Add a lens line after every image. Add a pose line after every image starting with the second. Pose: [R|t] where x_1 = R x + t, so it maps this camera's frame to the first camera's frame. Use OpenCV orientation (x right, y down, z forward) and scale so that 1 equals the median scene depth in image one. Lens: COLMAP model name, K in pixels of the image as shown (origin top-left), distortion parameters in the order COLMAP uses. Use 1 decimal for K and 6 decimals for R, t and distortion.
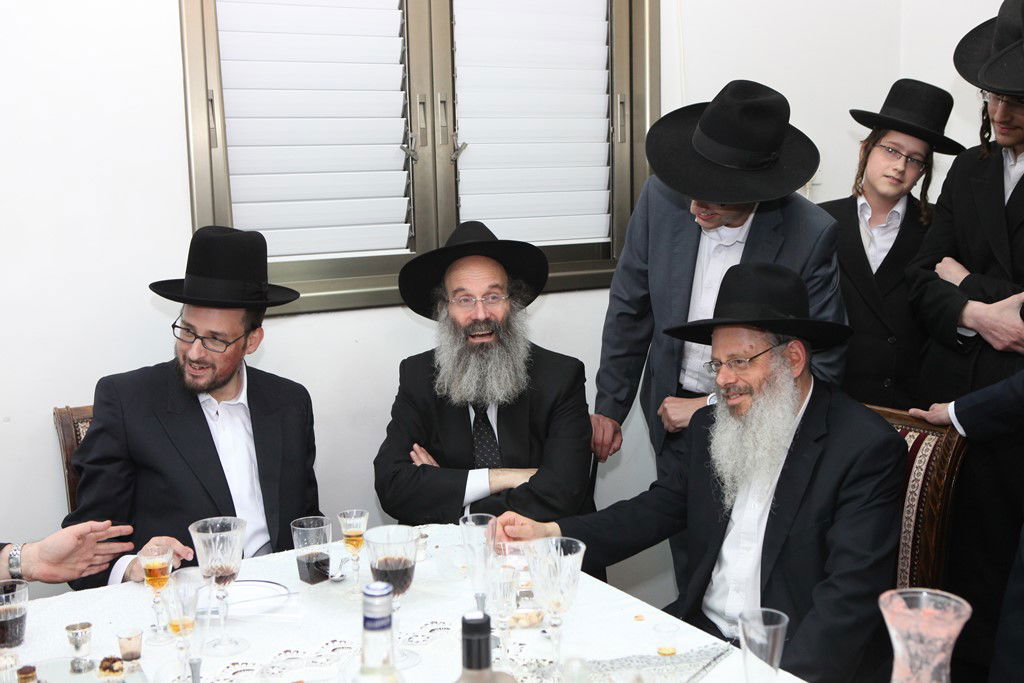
lens RADIAL K [[1160.7, 0, 488.6], [0, 1160.7, 322.1], [0, 0, 1]] dist [-0.025847, -0.015028]
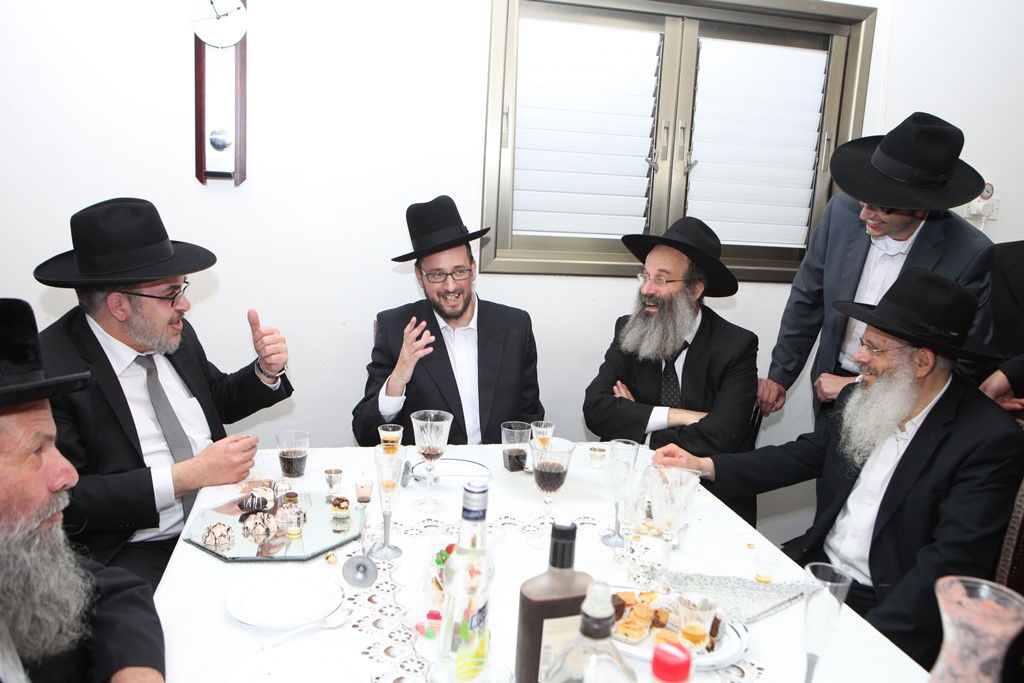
lens RADIAL K [[776.5, 0, 512.0], [0, 776.5, 341.5], [0, 0, 1]] dist [-0.086549, 0.047086]
pose [[0.949005, 0.129552, -0.287411, 0.074704], [-0.113429, 0.990924, 0.072133, 0.011350], [0.294147, -0.035854, 0.955087, 0.132558]]
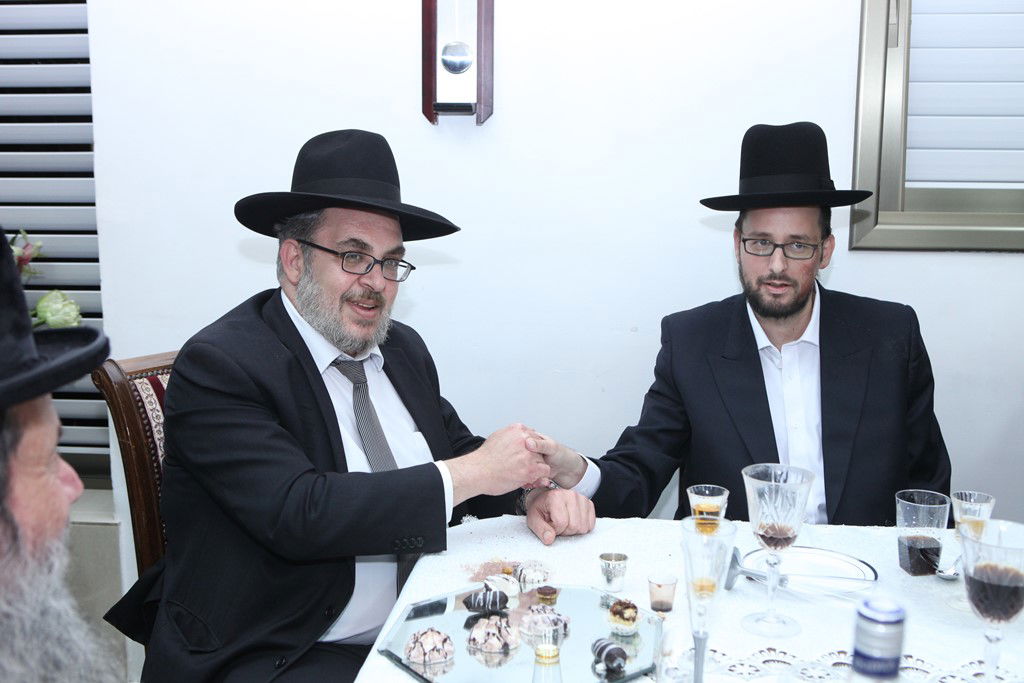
lens RADIAL K [[1079.4, 0, 512.0], [0, 1079.4, 341.5], [0, 0, 1]] dist [-0.040570, -0.000173]
pose [[0.802613, 0.125477, -0.583153, 0.027968], [-0.098242, 0.992081, 0.078252, 0.034858], [0.588354, -0.005516, 0.808585, 0.224896]]
